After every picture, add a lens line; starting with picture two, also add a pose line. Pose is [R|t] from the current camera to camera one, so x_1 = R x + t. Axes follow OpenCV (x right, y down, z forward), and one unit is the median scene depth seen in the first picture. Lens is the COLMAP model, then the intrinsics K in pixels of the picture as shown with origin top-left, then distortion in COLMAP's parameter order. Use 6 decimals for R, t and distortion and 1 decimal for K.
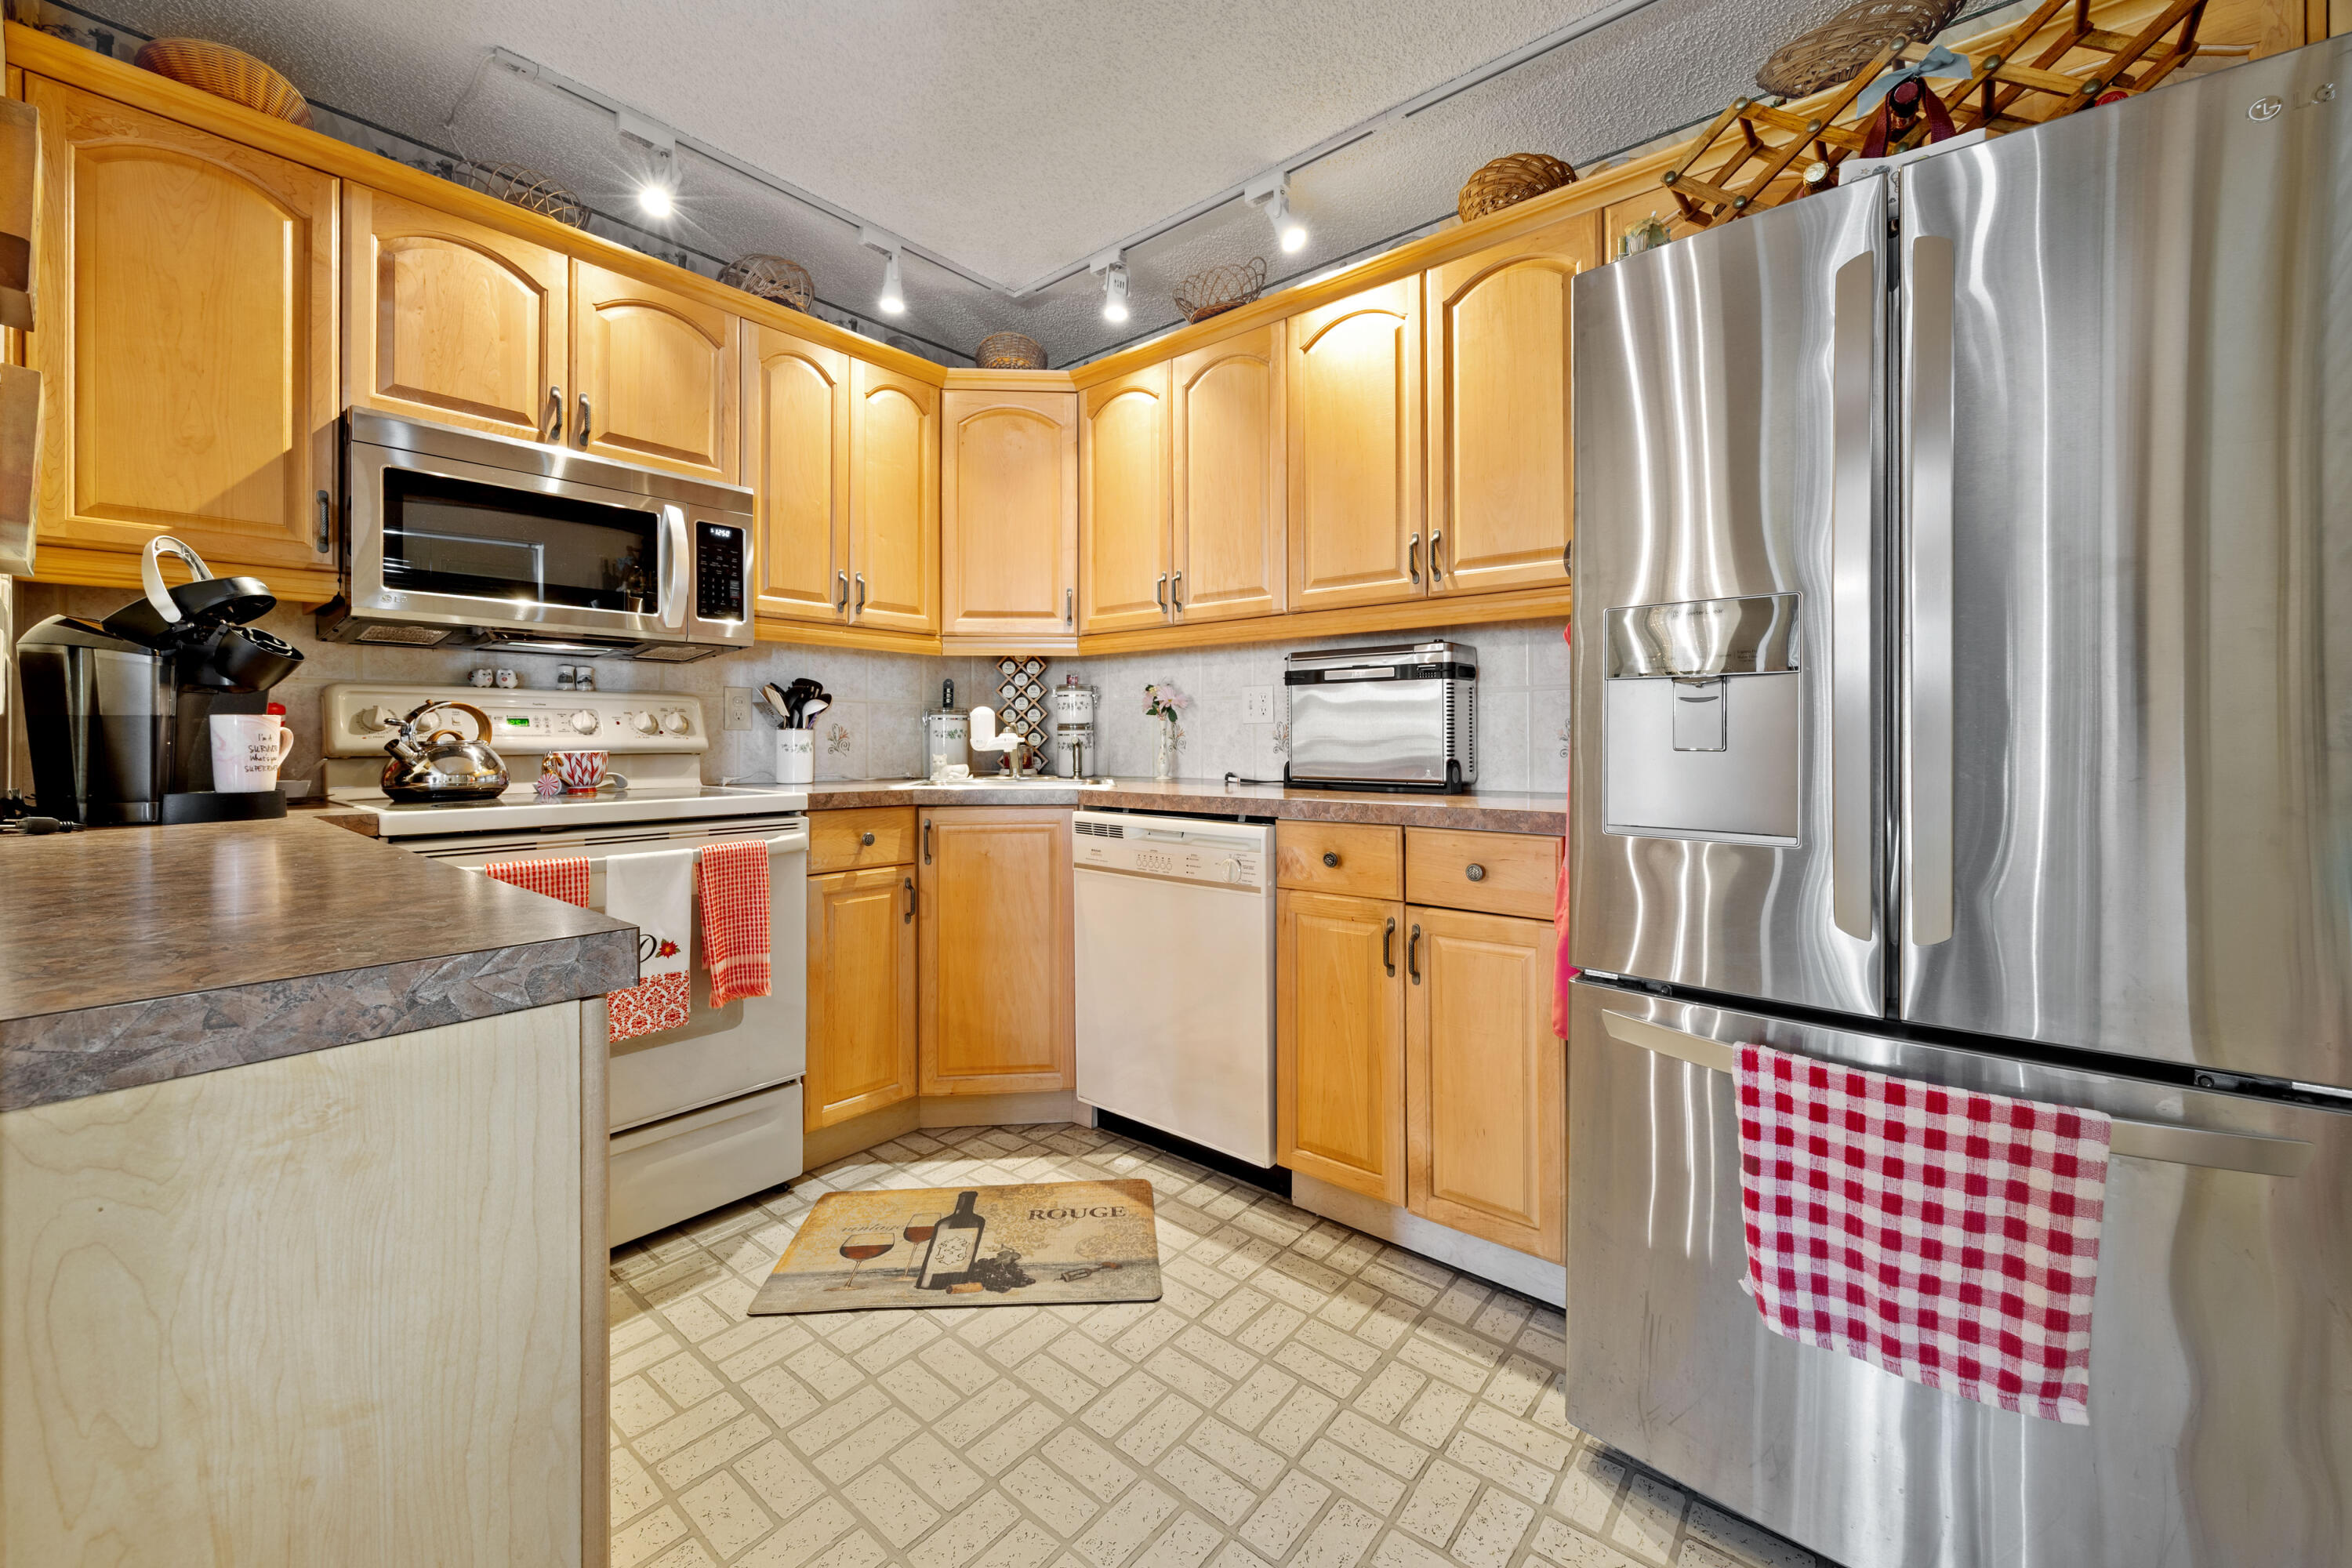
lens RADIAL K [[916.0, 0, 1177.6], [0, 916.0, 735.0], [0, 0, 1]] dist [0.000114, -0.000049]
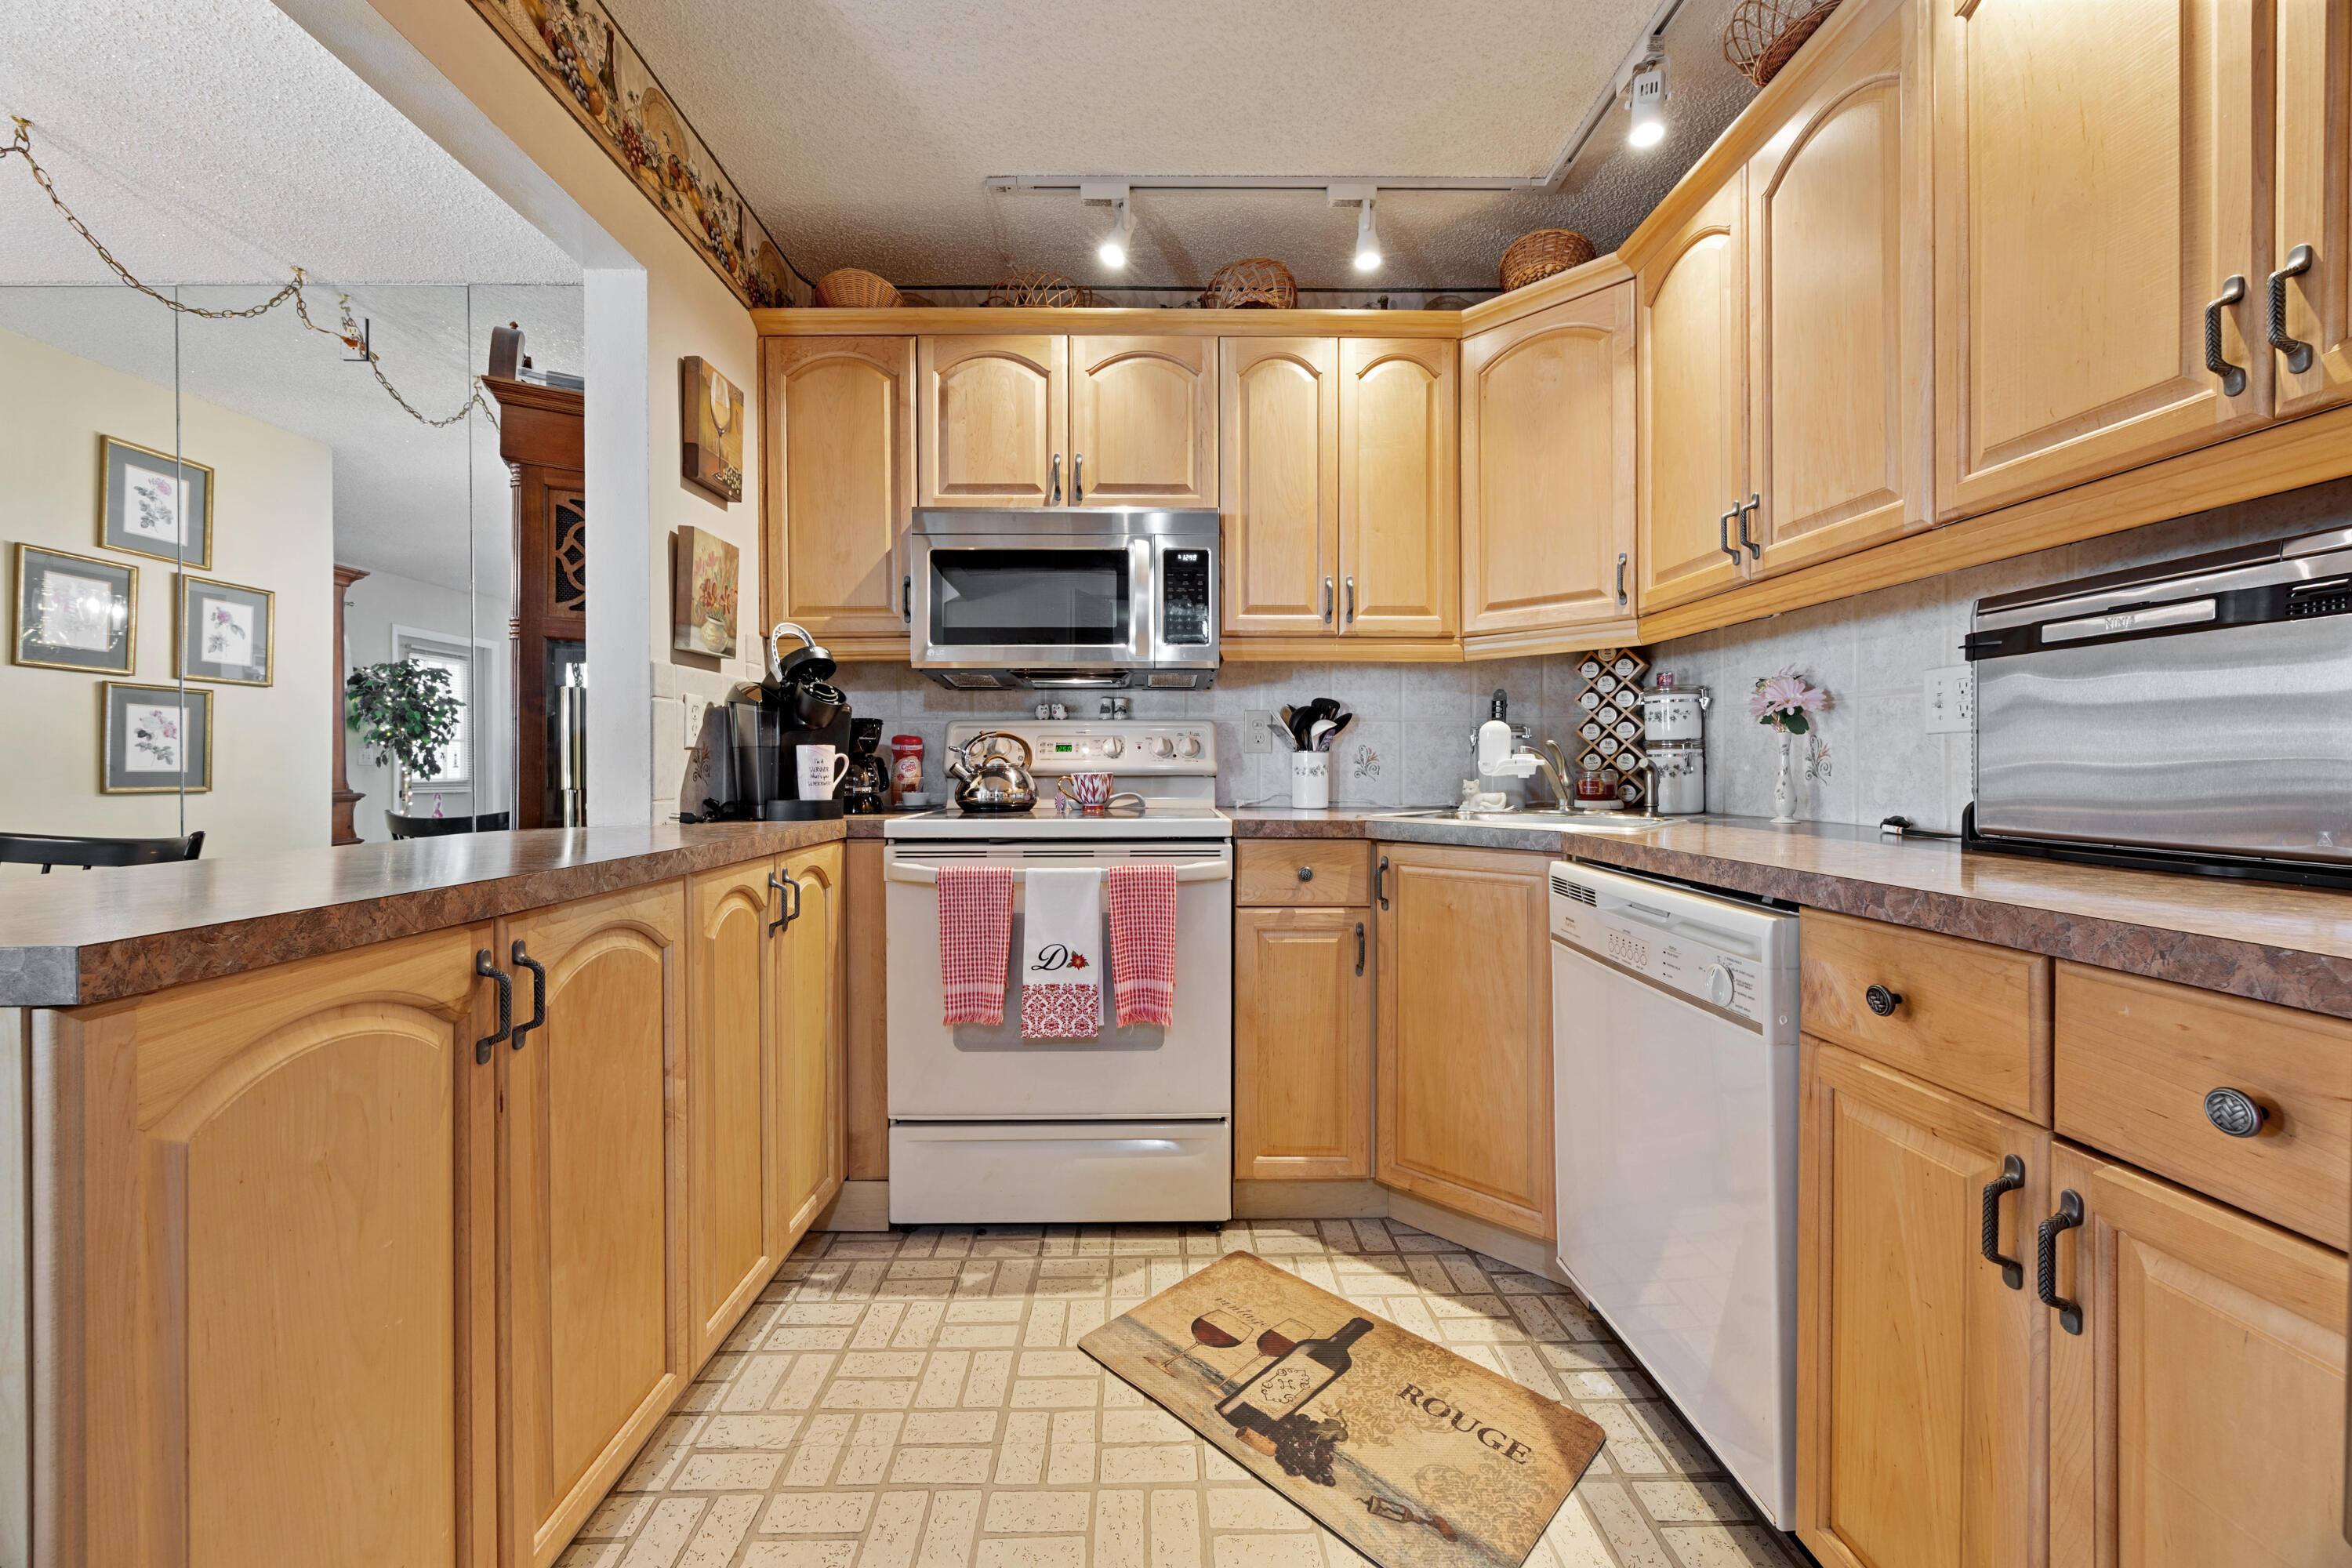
lens RADIAL K [[906.7, 0, 1164.6], [0, 906.7, 771.3], [0, 0, 1]] dist [0.000176, -0.000220]
pose [[0.651286, 0.005547, -0.758812, 0.251452], [0.005003, 0.999920, 0.011604, 0.003177], [0.758816, -0.011353, 0.651206, 0.335799]]
